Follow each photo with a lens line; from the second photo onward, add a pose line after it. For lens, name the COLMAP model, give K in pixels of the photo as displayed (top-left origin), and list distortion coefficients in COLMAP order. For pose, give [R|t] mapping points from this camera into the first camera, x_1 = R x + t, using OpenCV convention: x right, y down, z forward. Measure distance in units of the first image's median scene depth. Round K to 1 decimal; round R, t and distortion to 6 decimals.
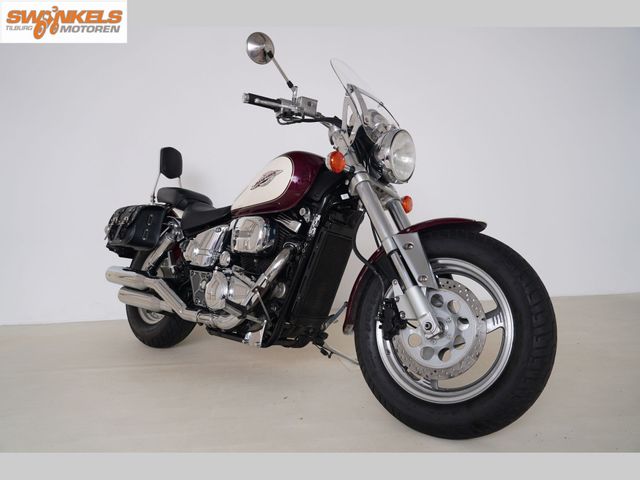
lens RADIAL K [[507.4, 0, 319.5], [0, 507.4, 239.4], [0, 0, 1]] dist [-0.016351, 0.002609]
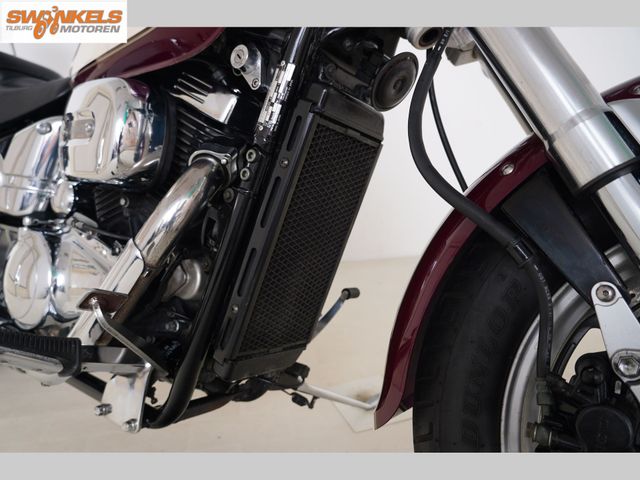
lens RADIAL K [[507.4, 0, 325.4], [0, 507.4, 238.0], [0, 0, 1]] dist [-0.016351, 0.002609]
pose [[0.994080, -0.021516, 0.106499, -0.014558], [0.006797, 0.990592, 0.136681, 0.018193], [-0.108438, -0.135148, 0.984874, 0.627757]]
